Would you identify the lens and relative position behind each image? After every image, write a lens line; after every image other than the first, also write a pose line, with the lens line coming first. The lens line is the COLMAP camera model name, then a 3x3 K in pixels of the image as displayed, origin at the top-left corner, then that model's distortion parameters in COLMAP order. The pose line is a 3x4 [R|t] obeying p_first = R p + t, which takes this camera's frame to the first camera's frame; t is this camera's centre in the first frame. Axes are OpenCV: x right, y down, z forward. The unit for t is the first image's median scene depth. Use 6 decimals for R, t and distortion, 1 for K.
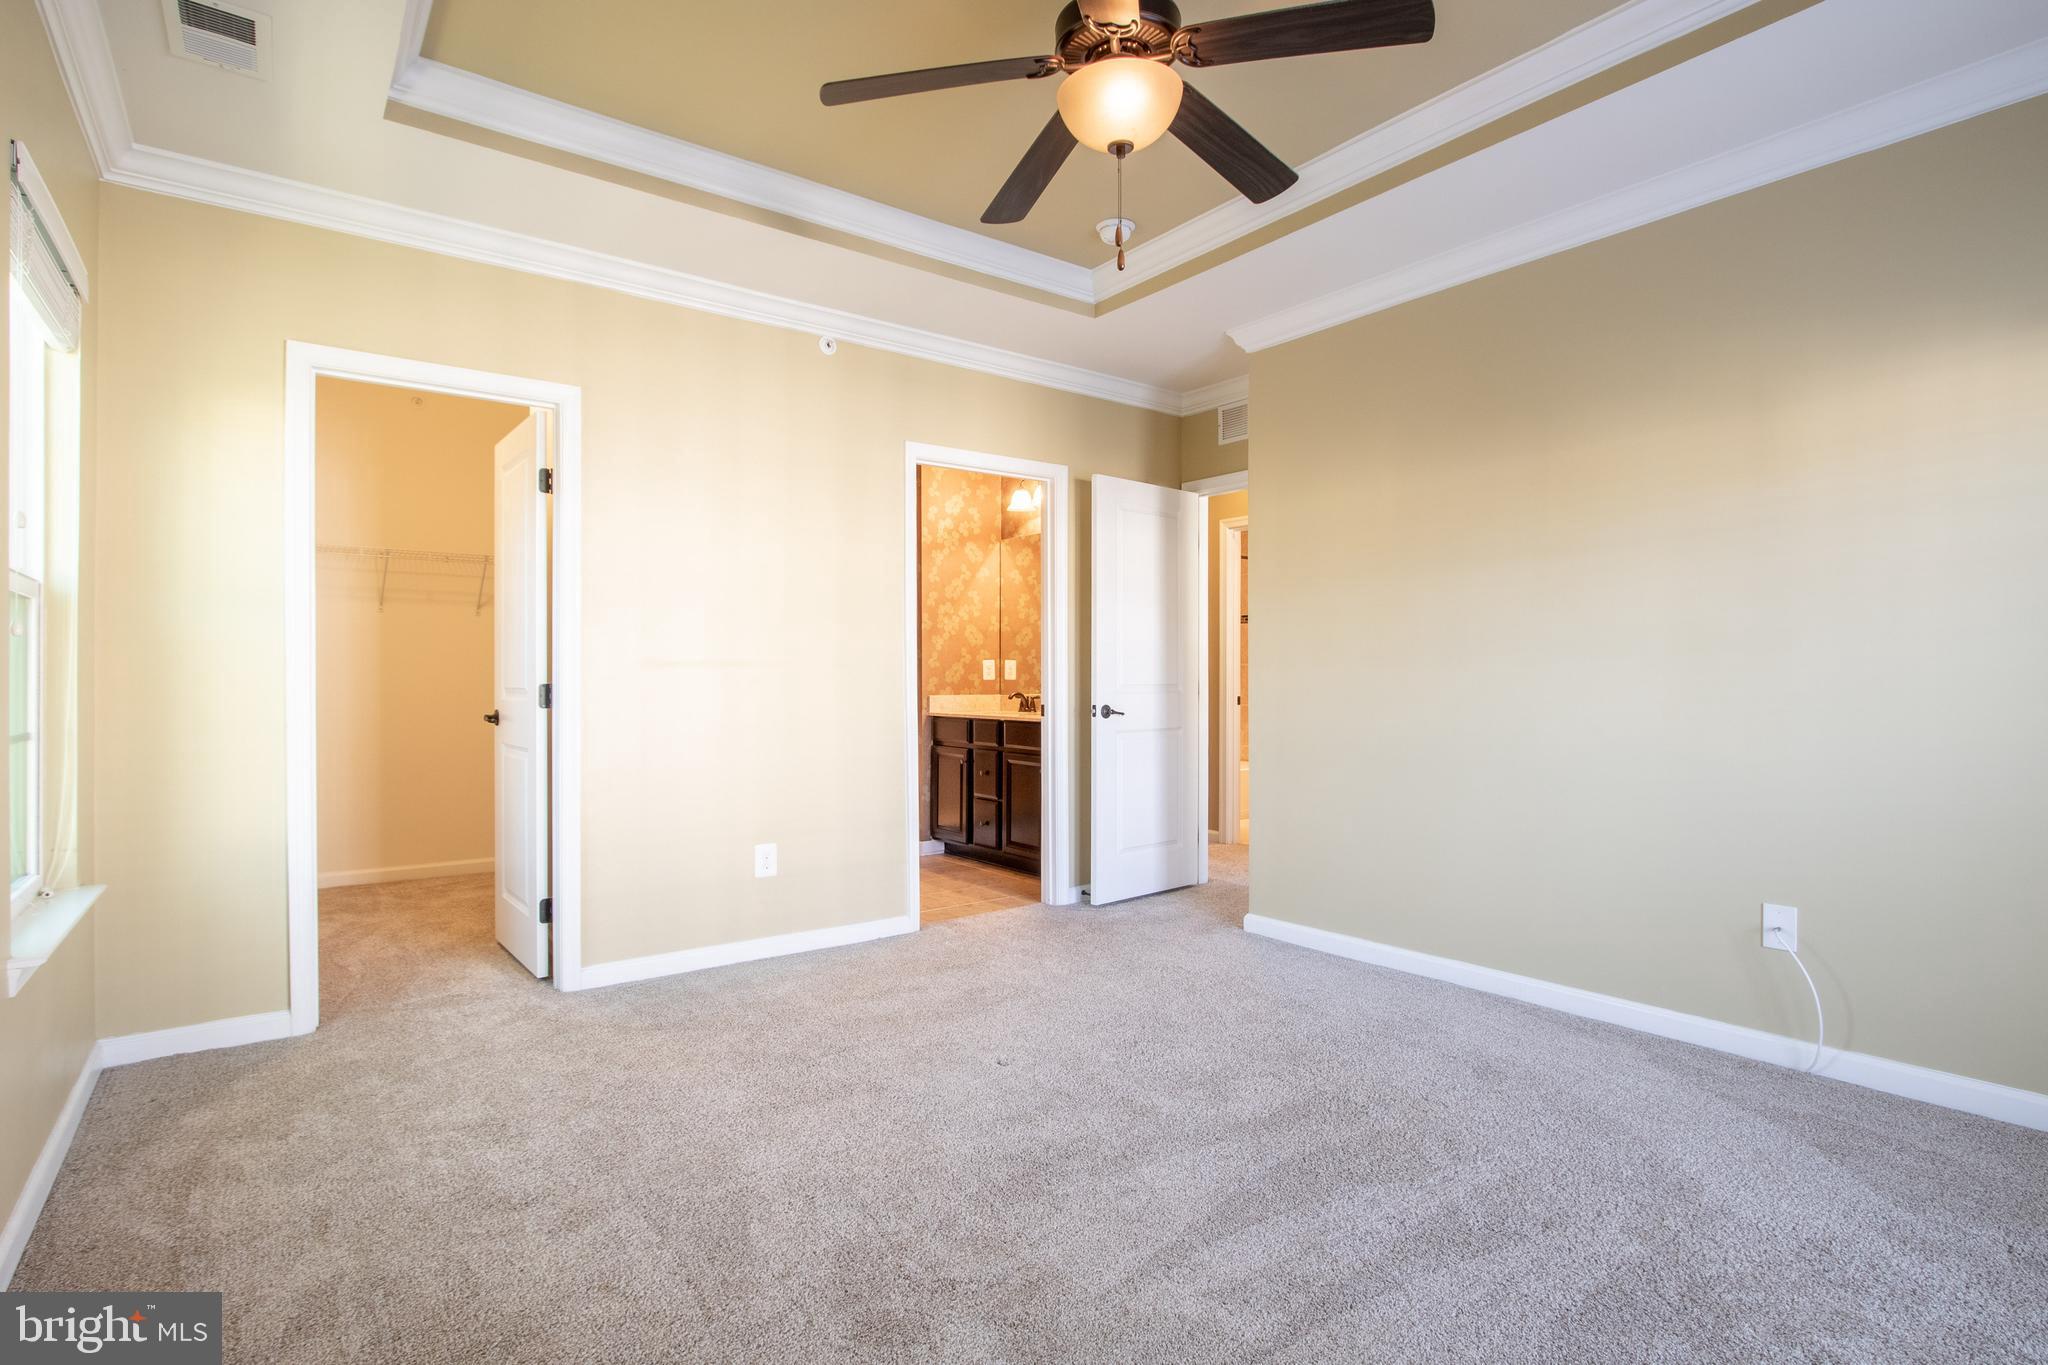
lens RADIAL K [[956.9, 0, 1013.3], [0, 956.9, 703.4], [0, 0, 1]] dist [0.015053, -0.000079]
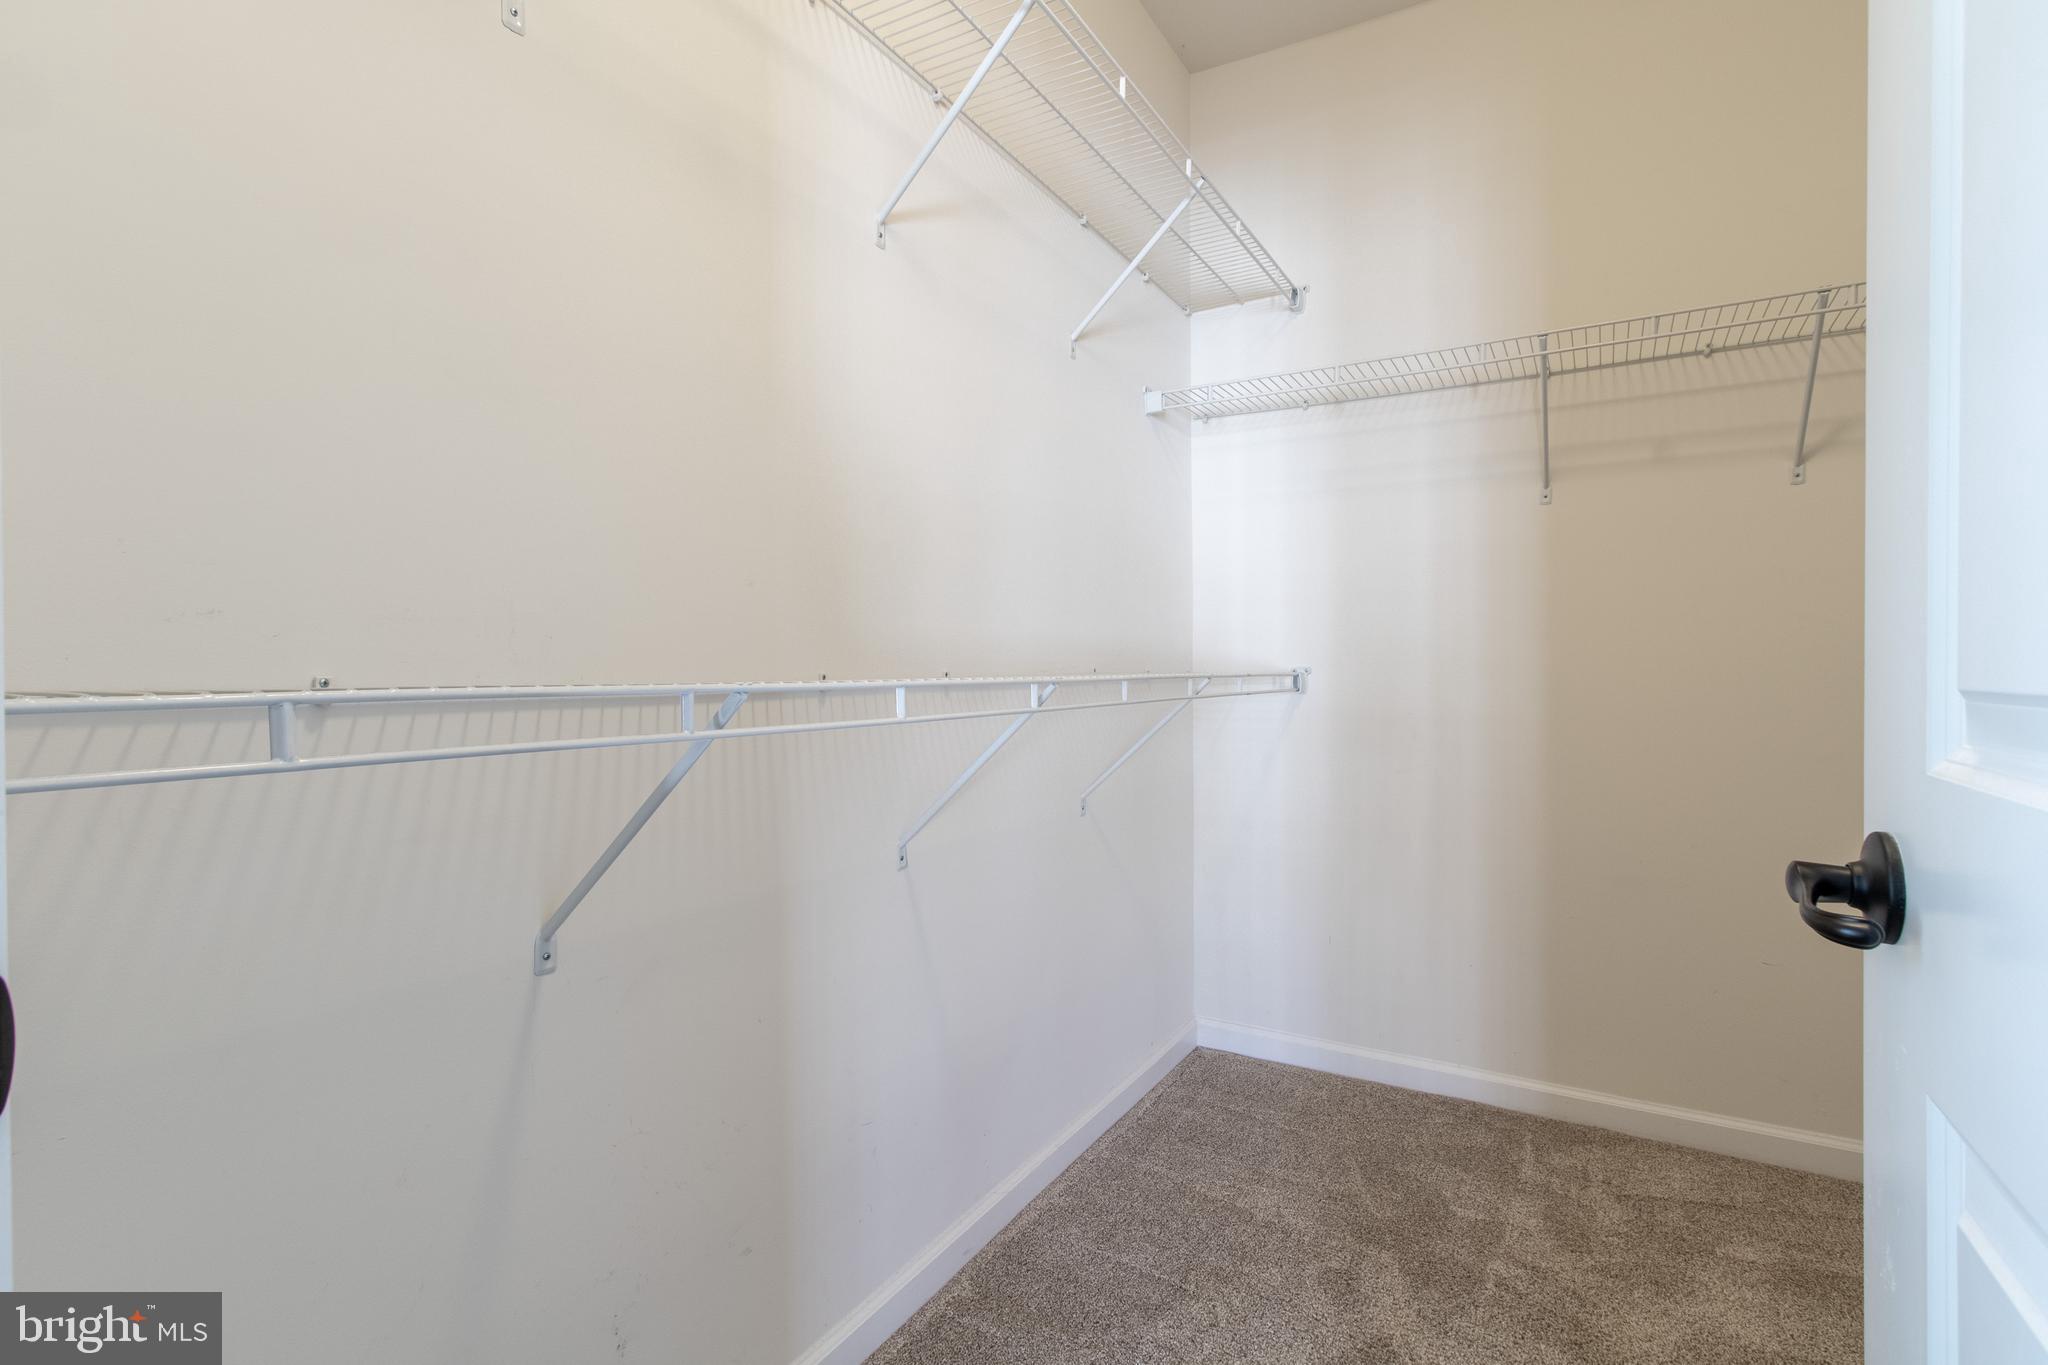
lens RADIAL K [[956.9, 0, 1013.3], [0, 956.9, 703.4], [0, 0, 1]] dist [0.015053, -0.000079]
pose [[0.361882, 0.012890, -0.932135, -0.335999], [0.006124, 0.999850, 0.016204, -0.012996], [0.932204, -0.011572, 0.361749, 0.617162]]
